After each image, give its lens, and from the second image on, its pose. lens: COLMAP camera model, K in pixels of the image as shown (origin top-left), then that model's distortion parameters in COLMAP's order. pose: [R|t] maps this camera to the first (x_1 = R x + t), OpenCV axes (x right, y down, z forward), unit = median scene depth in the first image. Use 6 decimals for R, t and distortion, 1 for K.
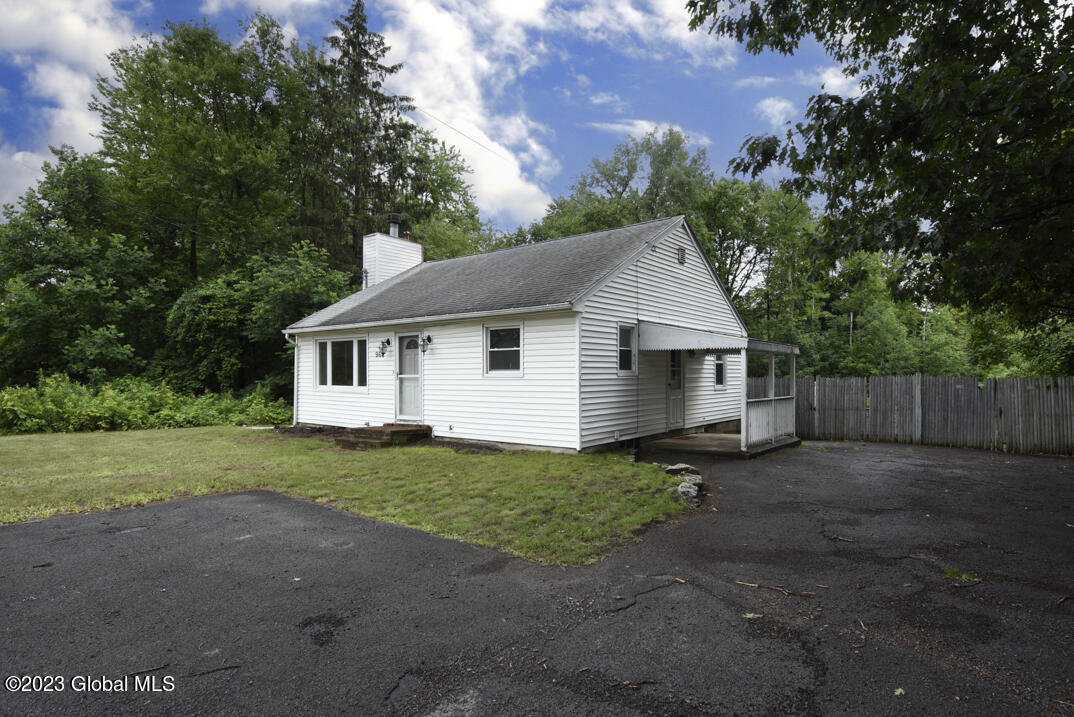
lens RADIAL K [[583.0, 0, 538.4], [0, 583.0, 365.9], [0, 0, 1]] dist [-0.024801, -0.001330]
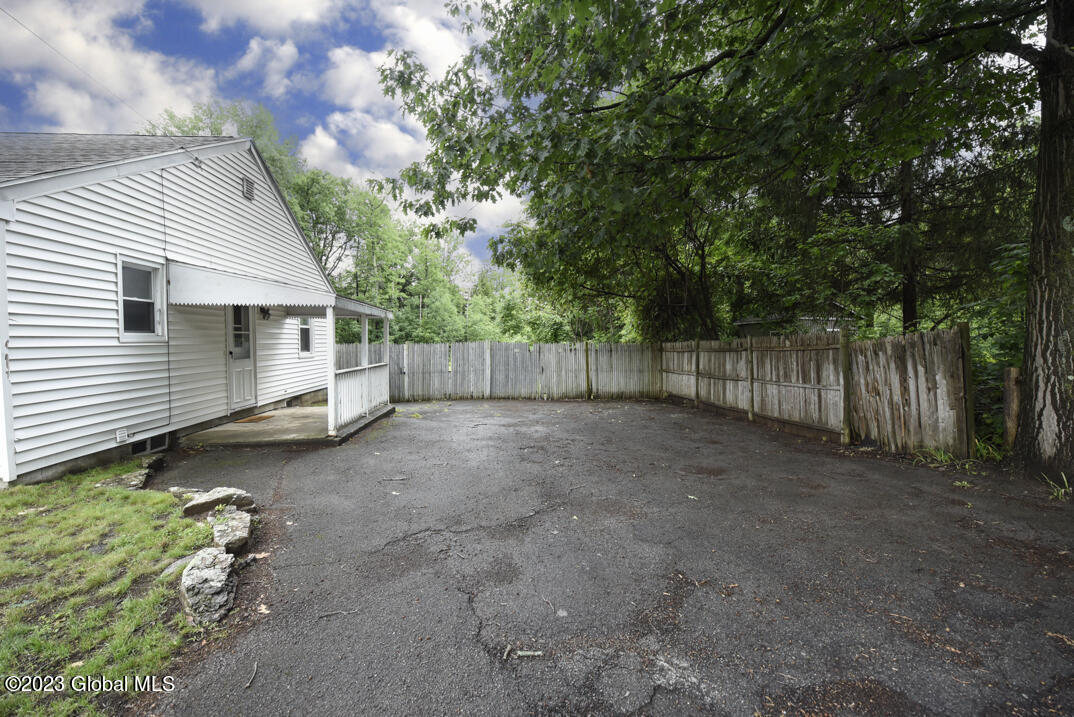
lens RADIAL K [[426.8, 0, 540.4], [0, 426.8, 360.0], [0, 0, 1]] dist [-0.009052, -0.000864]
pose [[0.708691, -0.030121, 0.704876, 0.091732], [-0.010405, 0.998533, 0.053132, 0.005539], [-0.705442, -0.044988, 0.707338, 0.242368]]
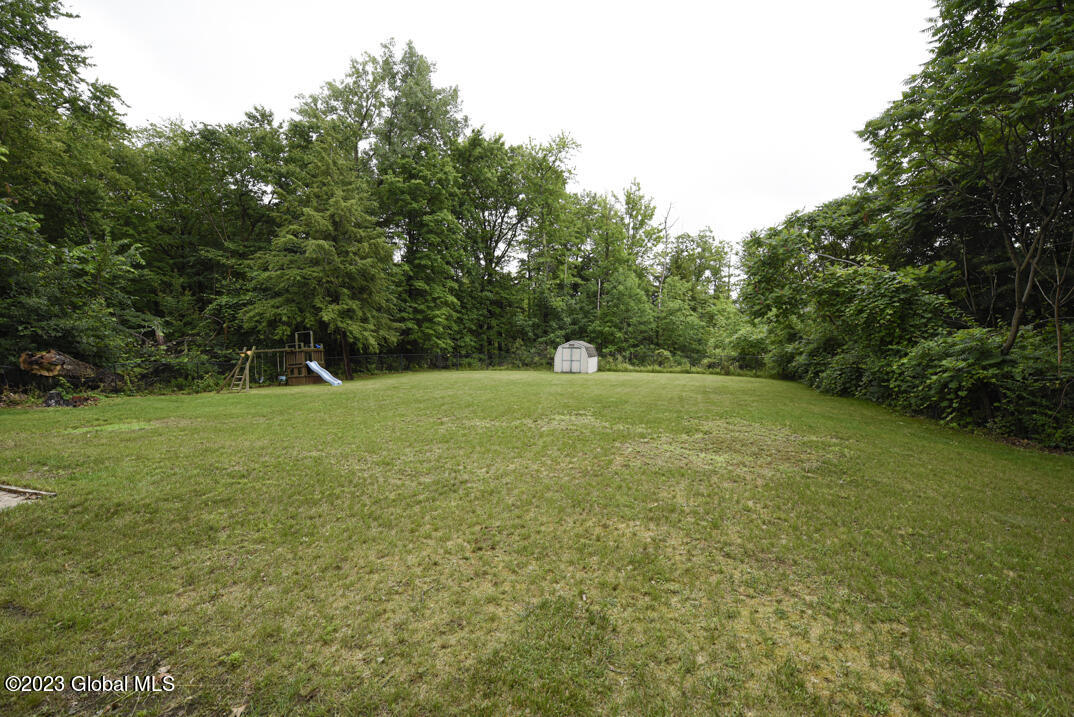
lens RADIAL K [[426.8, 0, 536.1], [0, 426.8, 354.0], [0, 0, 1]] dist [-0.009052, -0.000864]
pose [[0.935750, -0.005588, 0.352620, 0.386411], [-0.008716, 0.999203, 0.038964, 0.032937], [-0.352556, -0.039534, 0.934955, 0.750899]]
